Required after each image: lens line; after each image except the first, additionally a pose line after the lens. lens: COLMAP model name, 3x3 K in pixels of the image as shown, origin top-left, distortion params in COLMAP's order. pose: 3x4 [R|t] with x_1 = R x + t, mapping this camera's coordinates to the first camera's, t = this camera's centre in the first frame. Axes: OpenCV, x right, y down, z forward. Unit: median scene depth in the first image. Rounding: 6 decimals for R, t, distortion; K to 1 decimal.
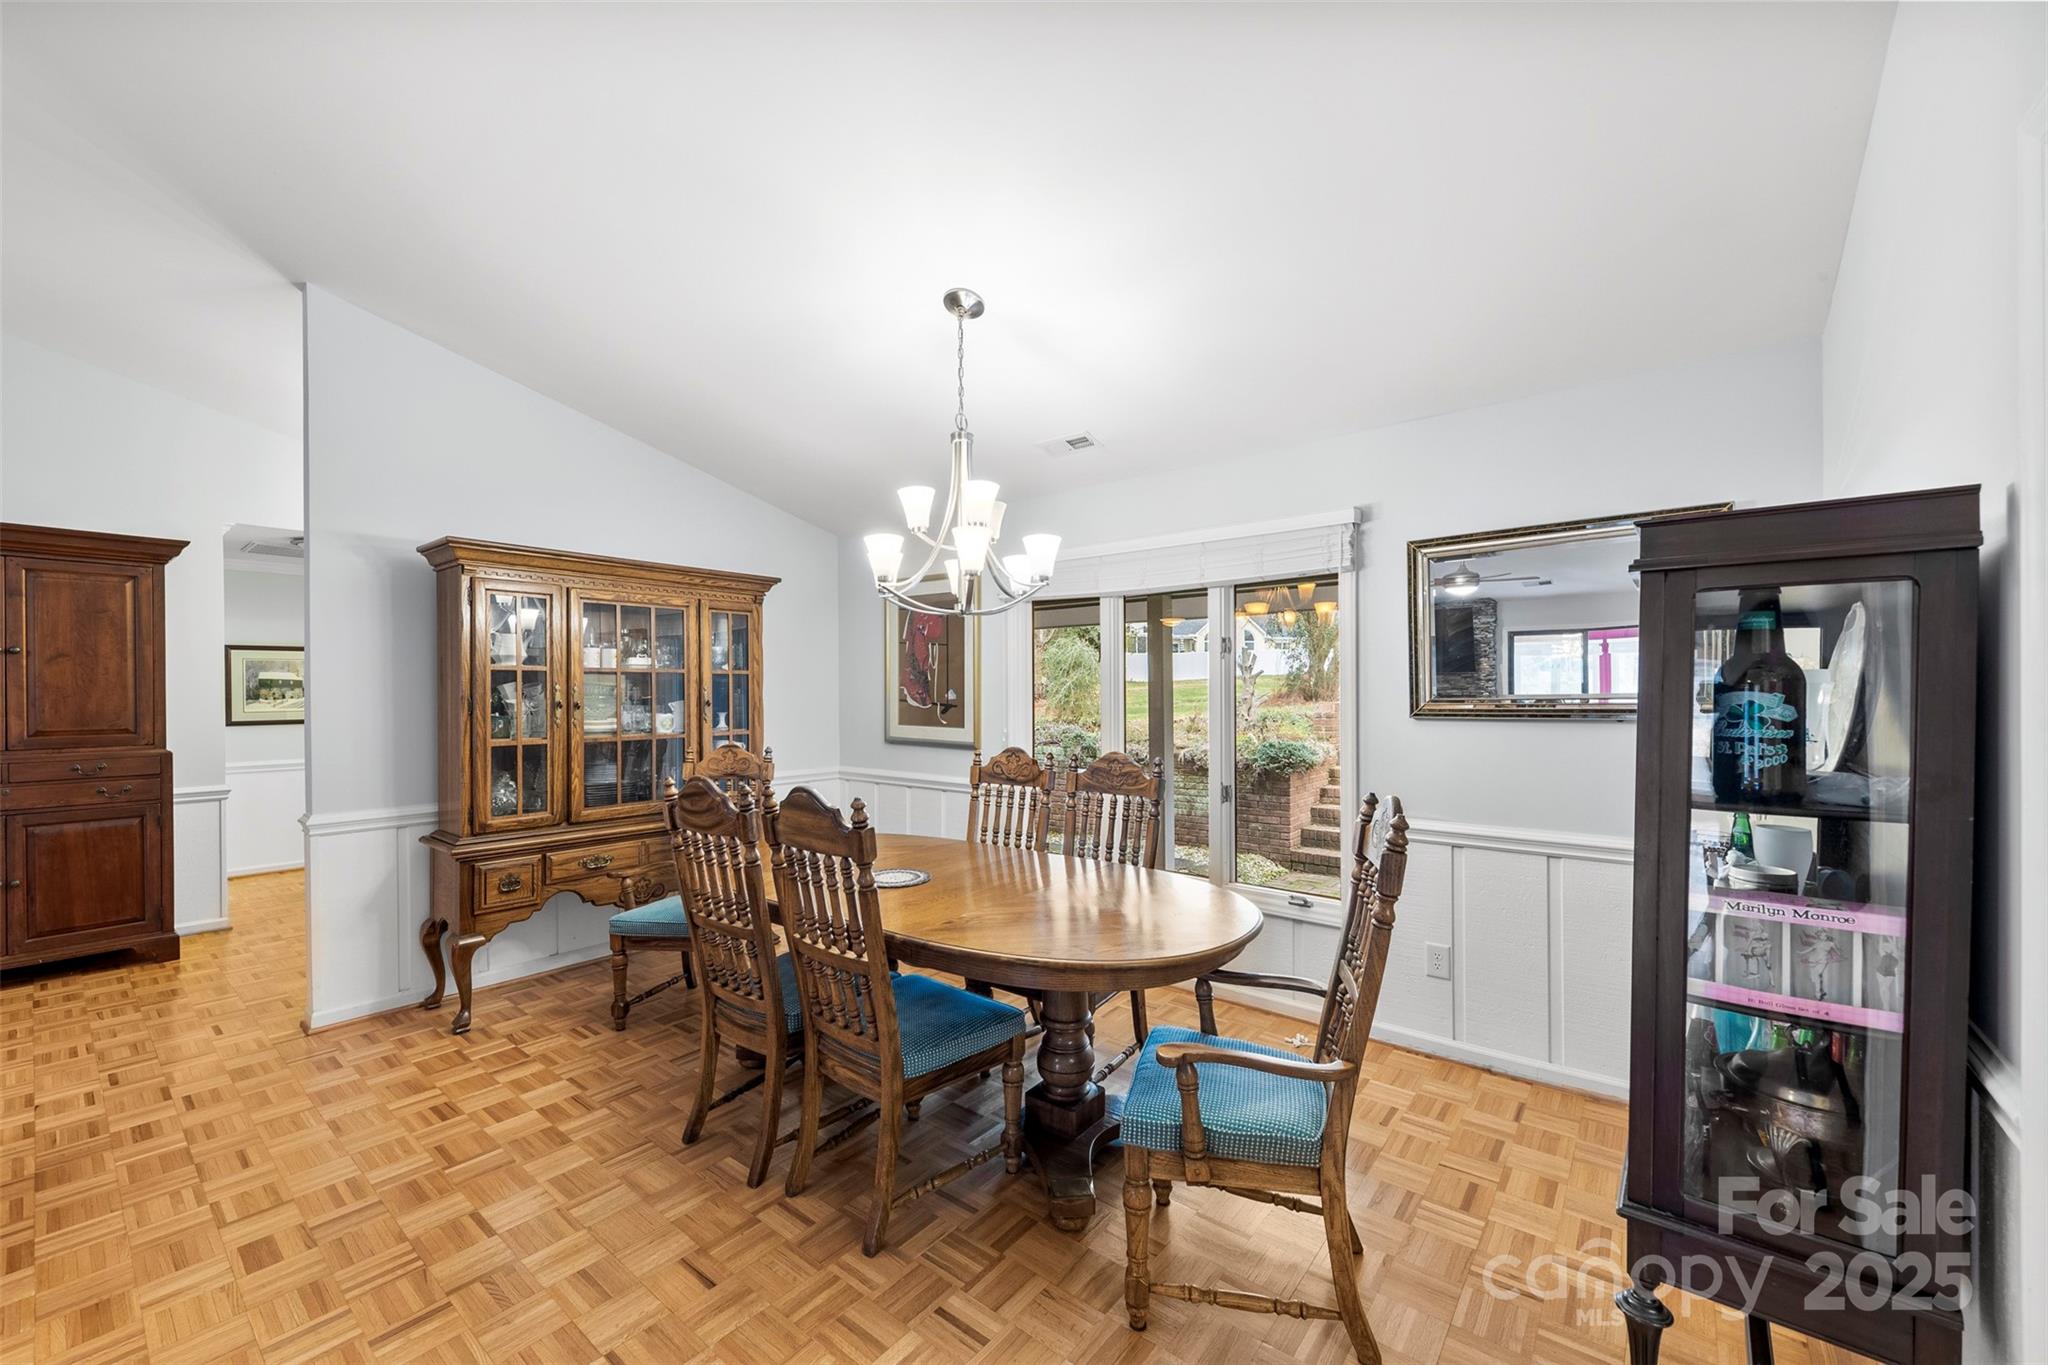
lens RADIAL K [[798.1, 0, 1018.6], [0, 798.1, 692.9], [0, 0, 1]] dist [0.006914, -0.002301]
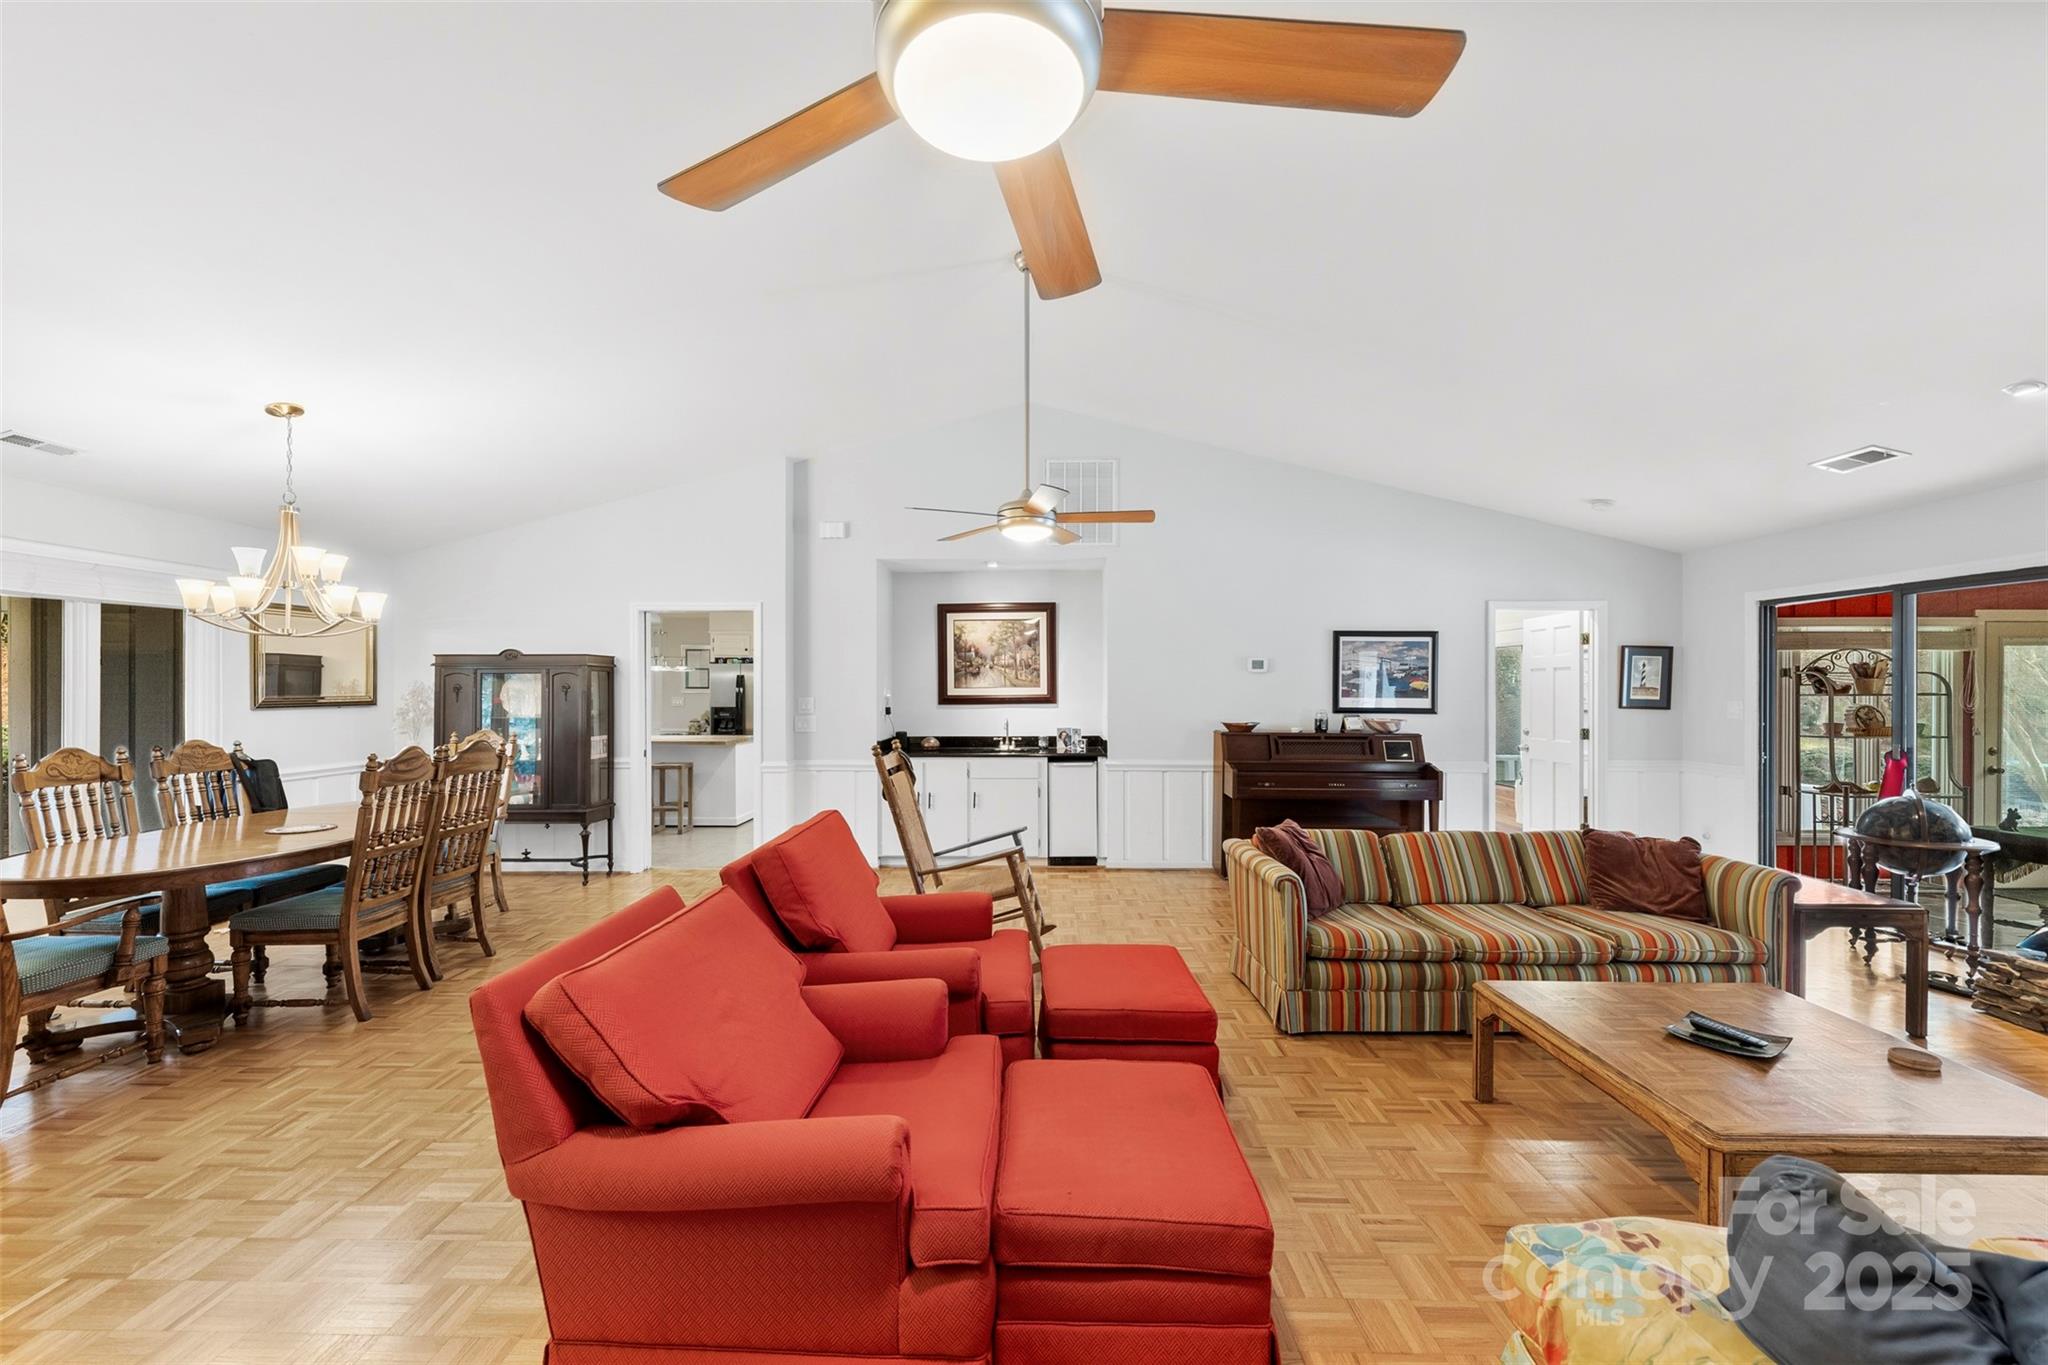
lens RADIAL K [[798.1, 0, 1016.8], [0, 798.1, 690.8], [0, 0, 1]] dist [0.006914, -0.002301]
pose [[-0.608879, 0.005657, 0.793243, -1.534166], [0.005735, 0.999980, -0.002729, 0.006081], [-0.793243, 0.002888, -0.608899, 0.667601]]
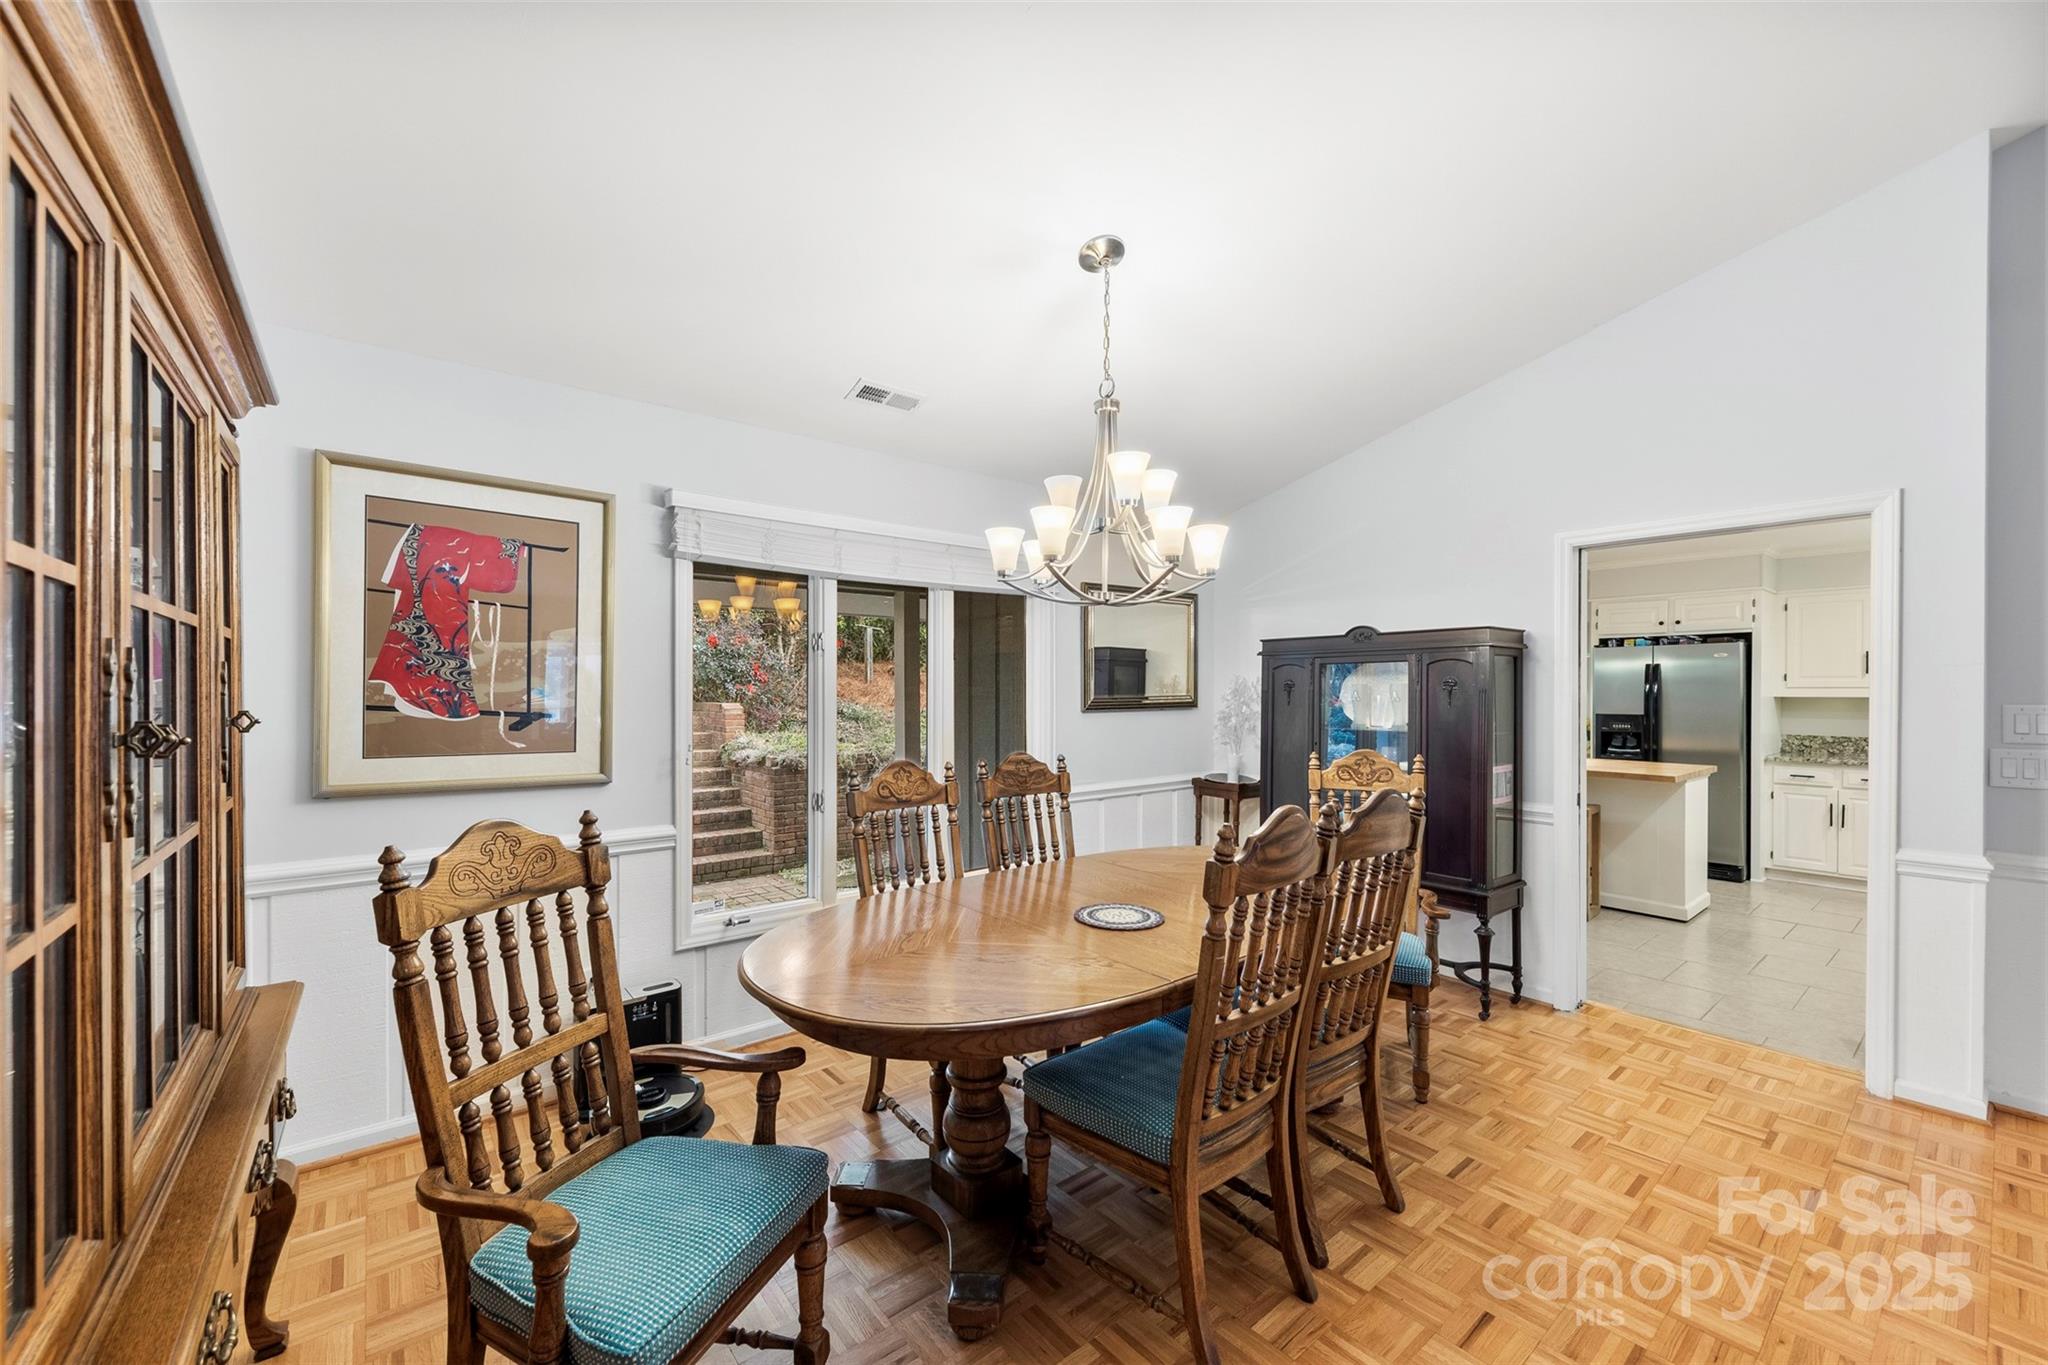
lens RADIAL K [[798.1, 0, 1023.4], [0, 798.1, 699.0], [0, 0, 1]] dist [0.006914, -0.002301]
pose [[0.211021, -0.005489, 0.977466, -0.758036], [0.001740, 0.999985, 0.005240, 0.002411], [-0.977480, 0.000595, 0.211028, 0.712317]]
